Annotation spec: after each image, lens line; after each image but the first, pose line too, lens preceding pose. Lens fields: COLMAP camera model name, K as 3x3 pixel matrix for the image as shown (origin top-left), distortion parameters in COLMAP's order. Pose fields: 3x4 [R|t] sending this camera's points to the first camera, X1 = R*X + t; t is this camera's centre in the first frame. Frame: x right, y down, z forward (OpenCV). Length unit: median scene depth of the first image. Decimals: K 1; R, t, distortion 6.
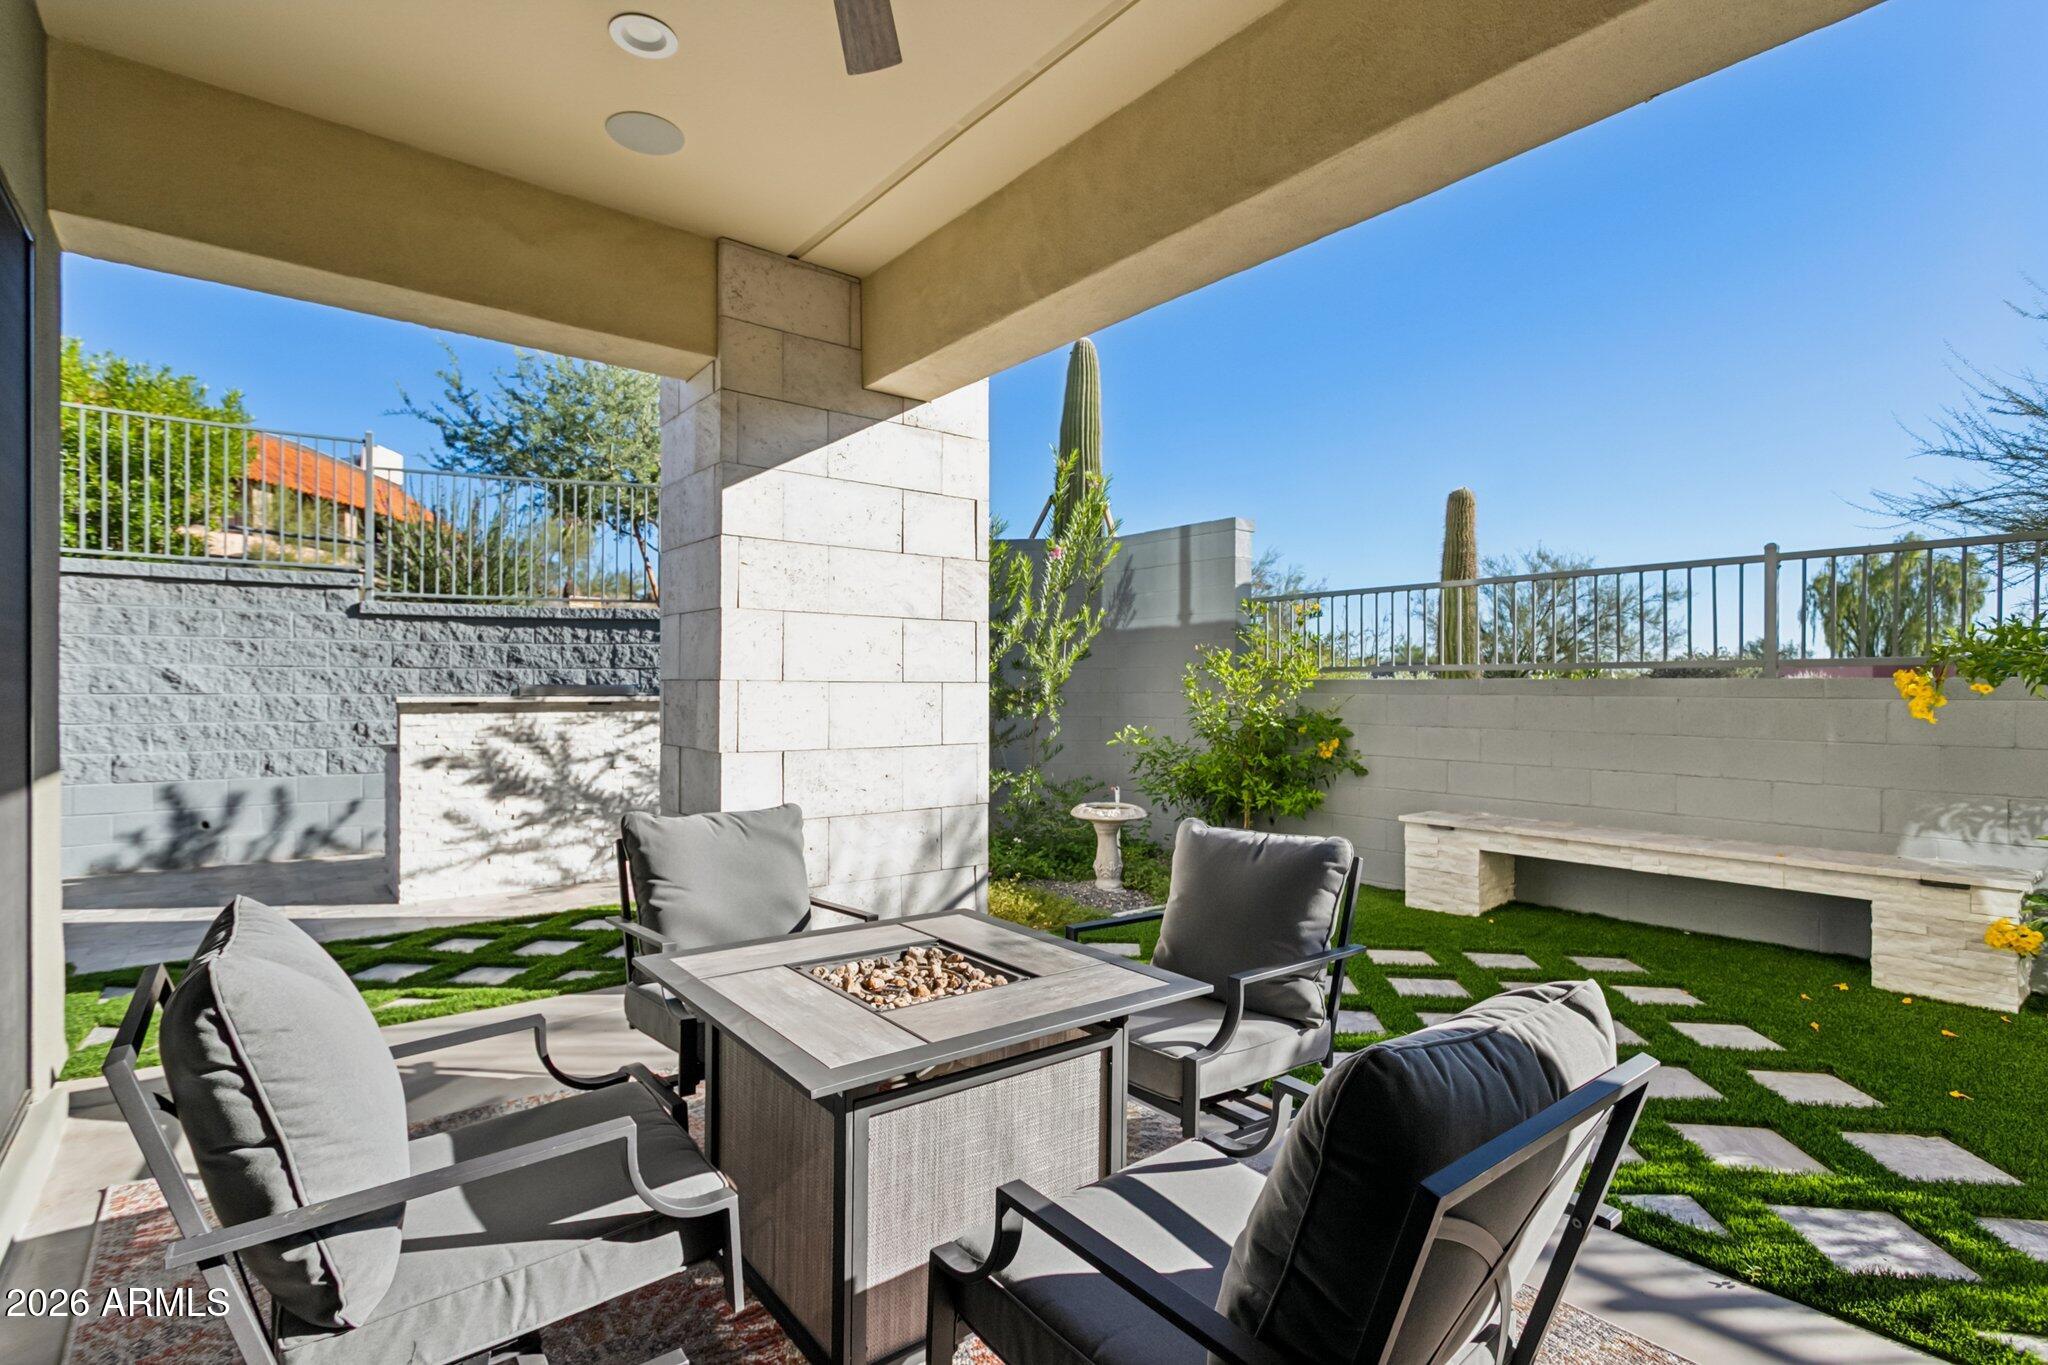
lens RADIAL K [[969.0, 0, 1028.6], [0, 969.0, 693.9], [0, 0, 1]] dist [0.004996, -0.000741]
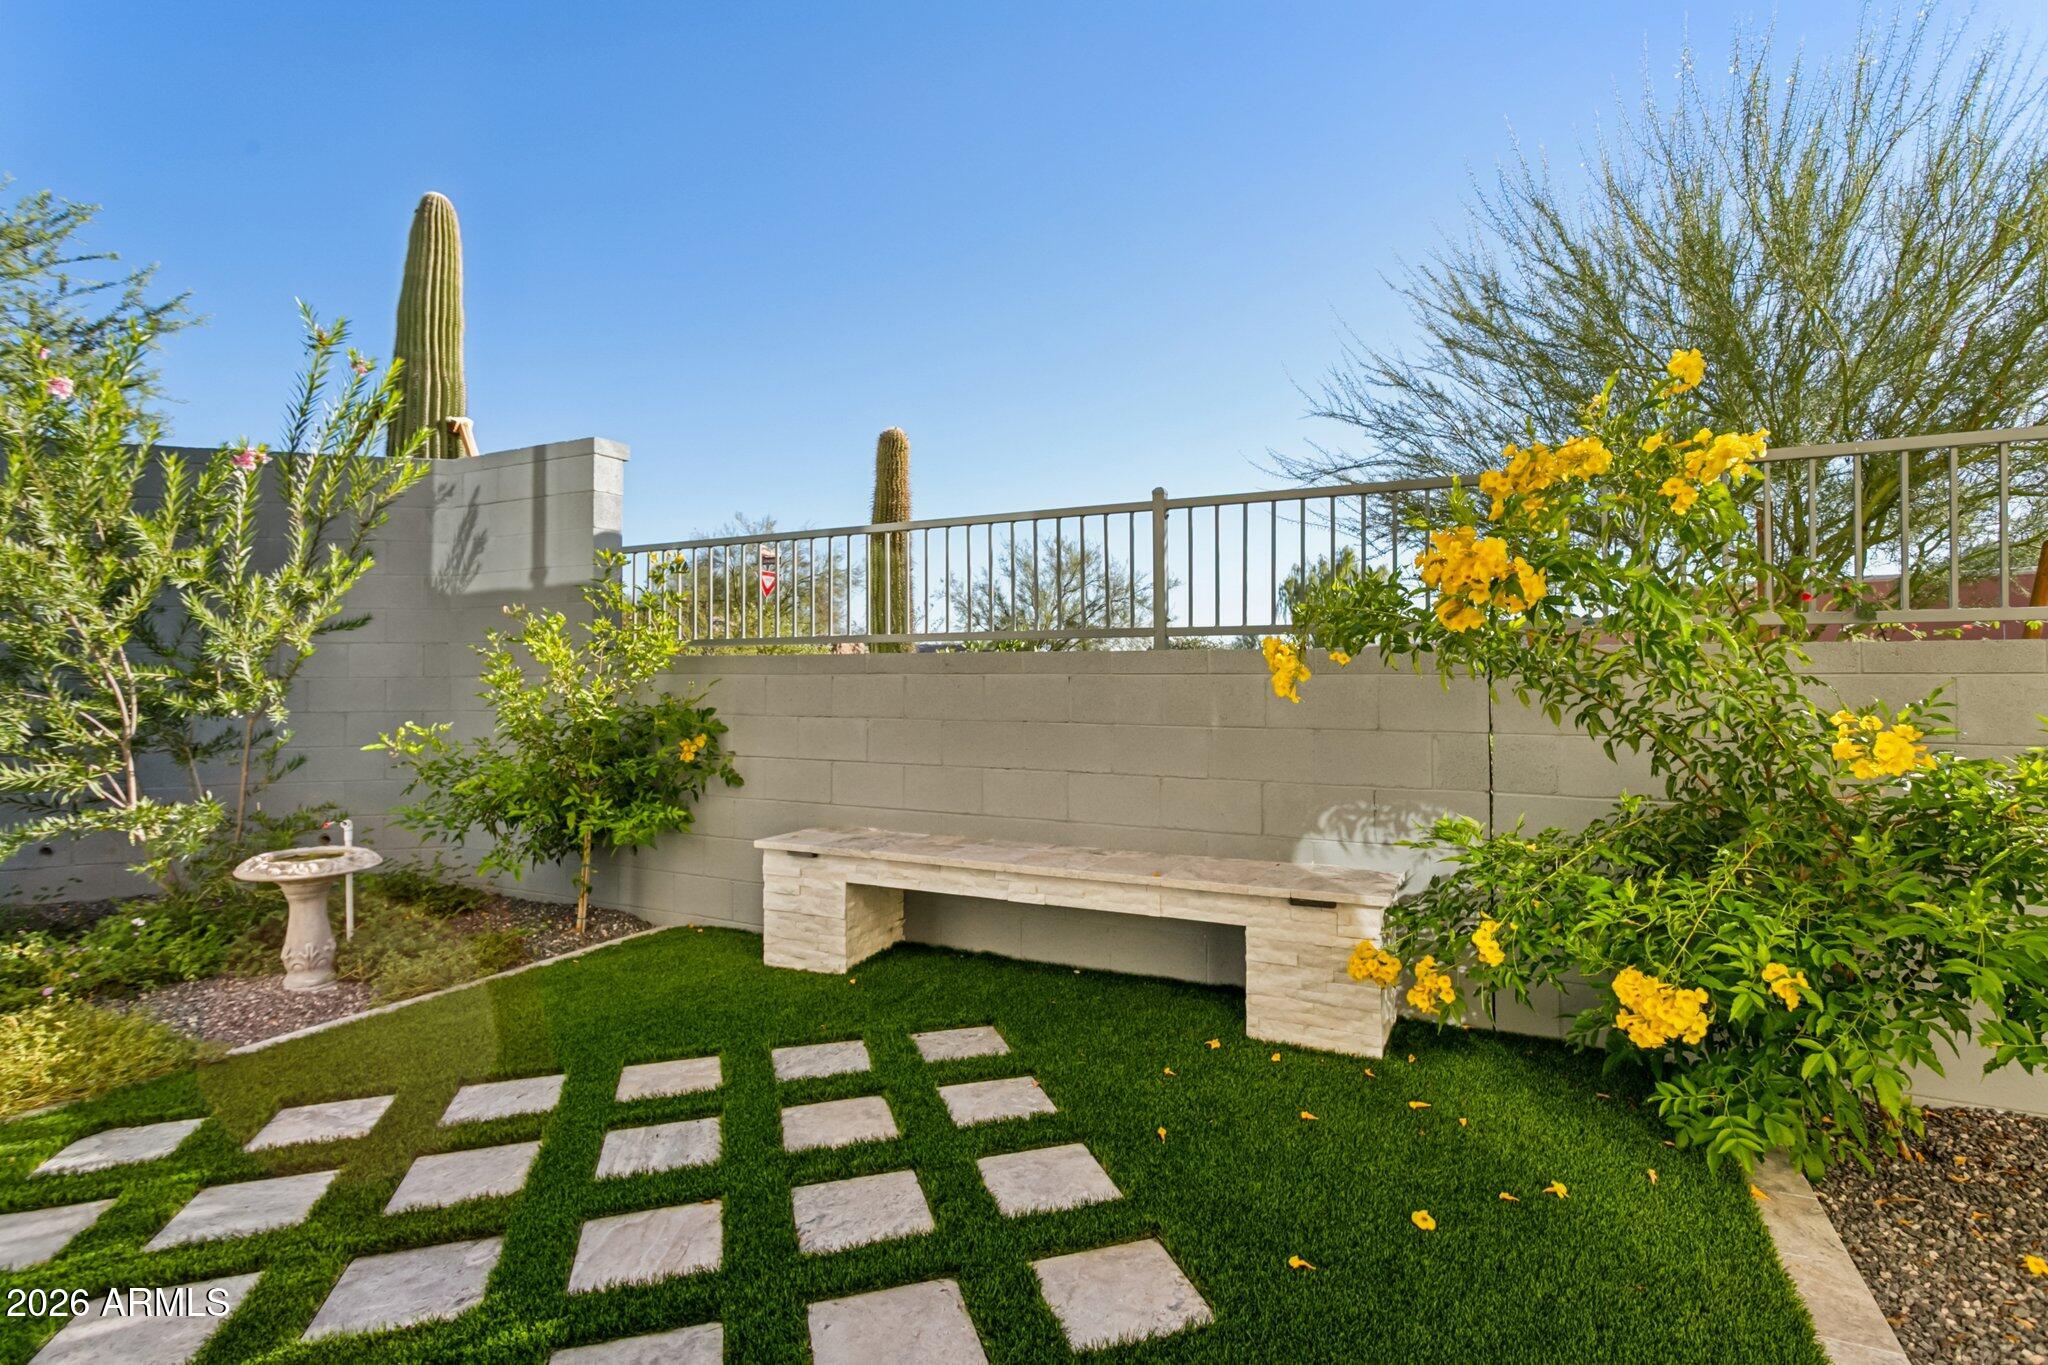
lens RADIAL K [[969.0, 0, 1040.4], [0, 969.0, 655.5], [0, 0, 1]] dist [0.004996, -0.000741]
pose [[0.911595, 0.001818, 0.411085, 0.303664], [0.008600, 0.999687, -0.023492, 0.006014], [-0.410999, 0.024951, 0.911294, 0.266419]]
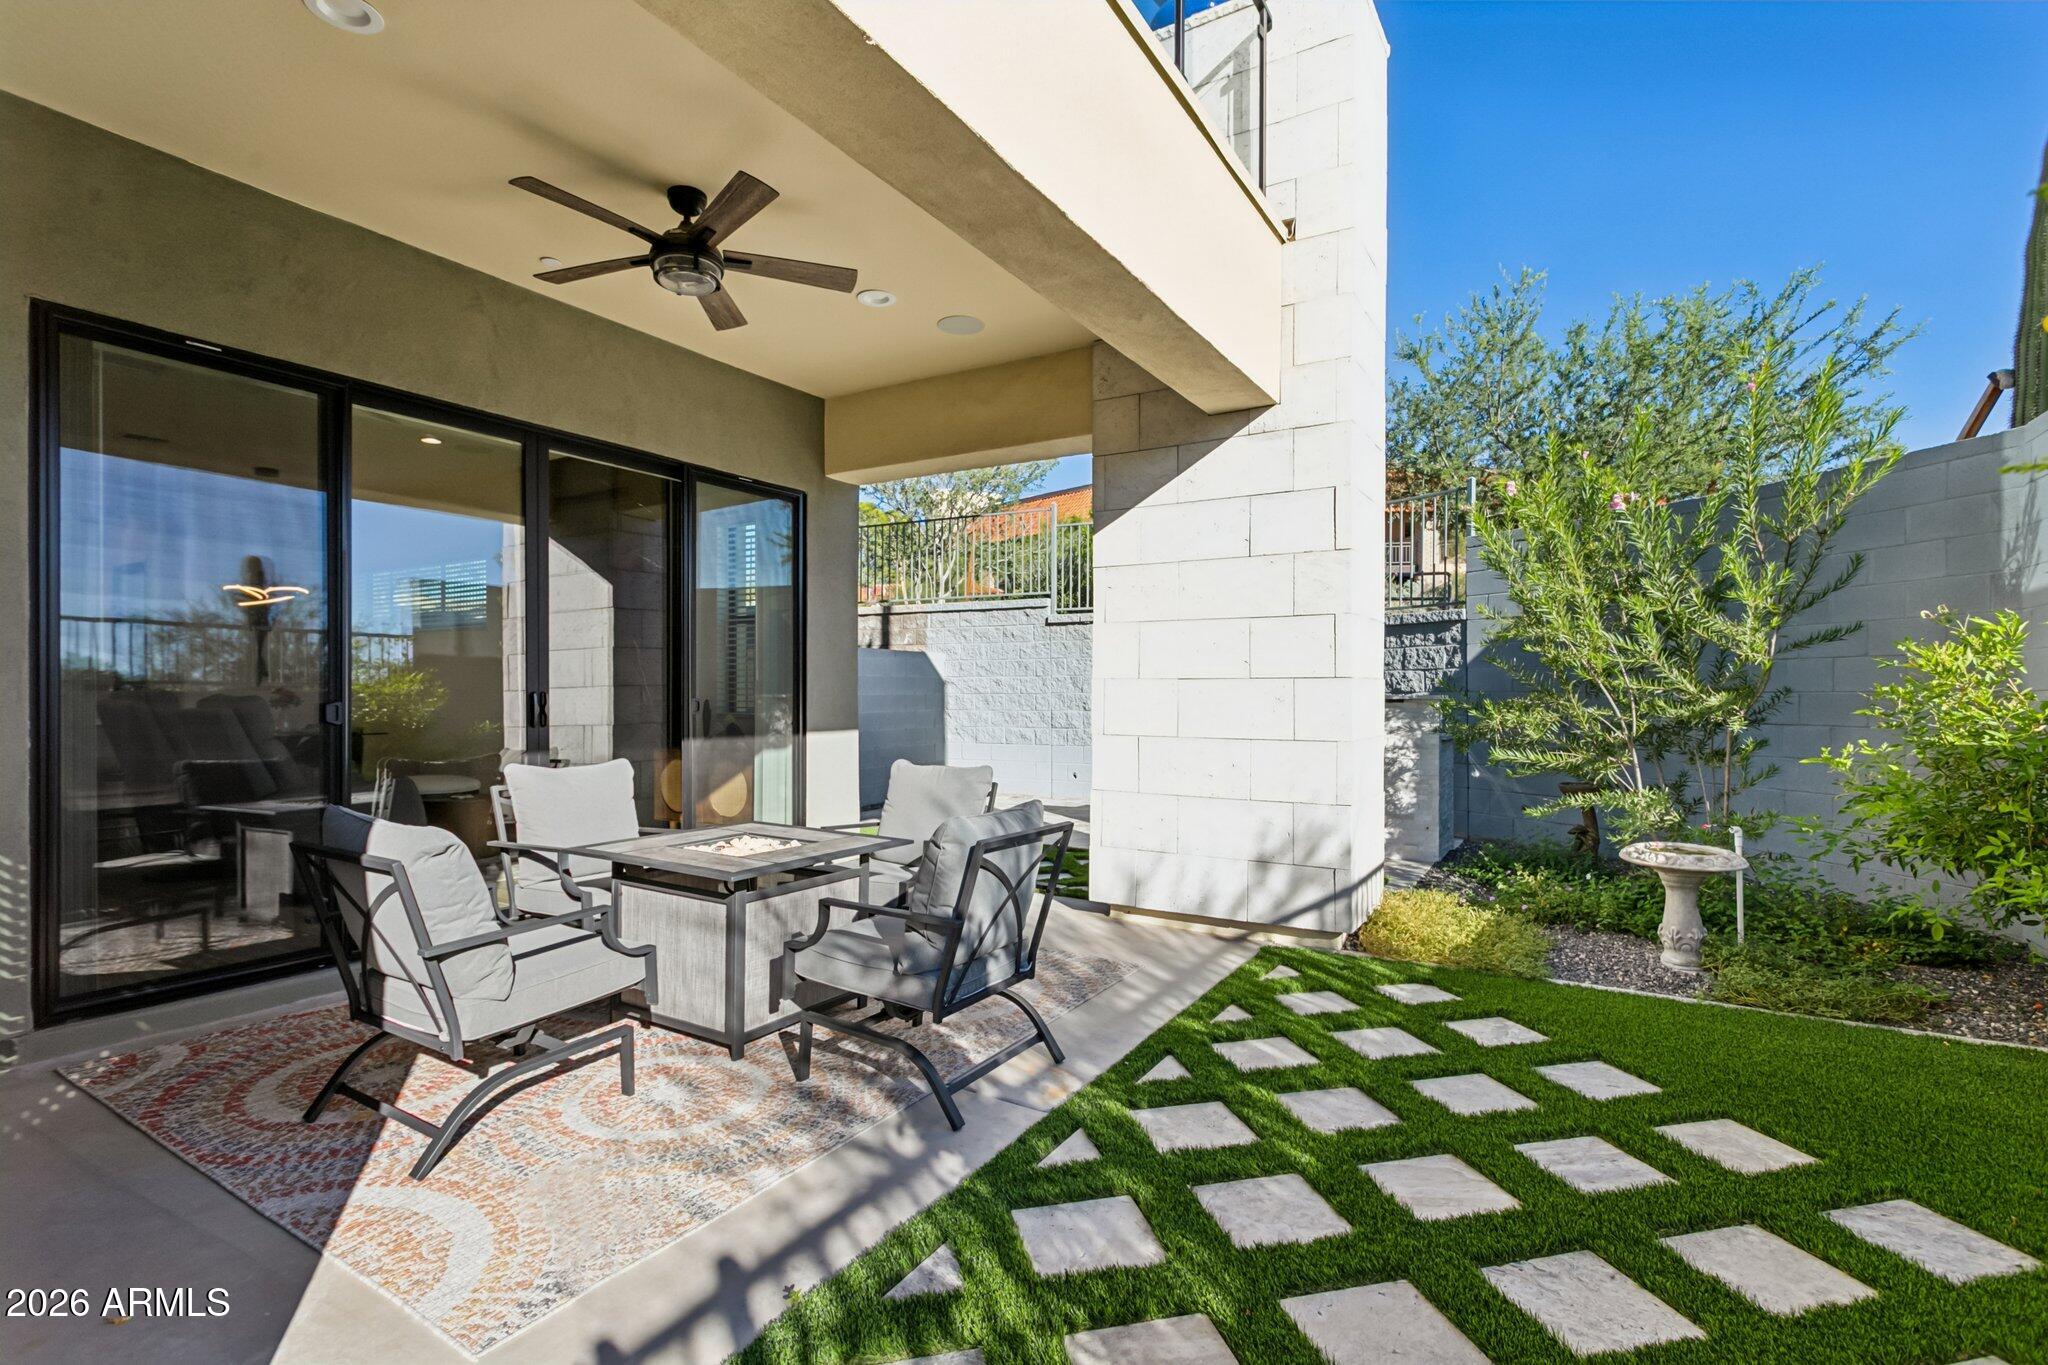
lens RADIAL K [[969.0, 0, 1021.6], [0, 969.0, 689.6], [0, 0, 1]] dist [0.004996, -0.000741]
pose [[0.337975, -0.007262, -0.941127, 0.699548], [-0.002544, 0.999960, -0.008629, 0.008898], [0.941151, 0.005311, 0.337943, 0.366797]]
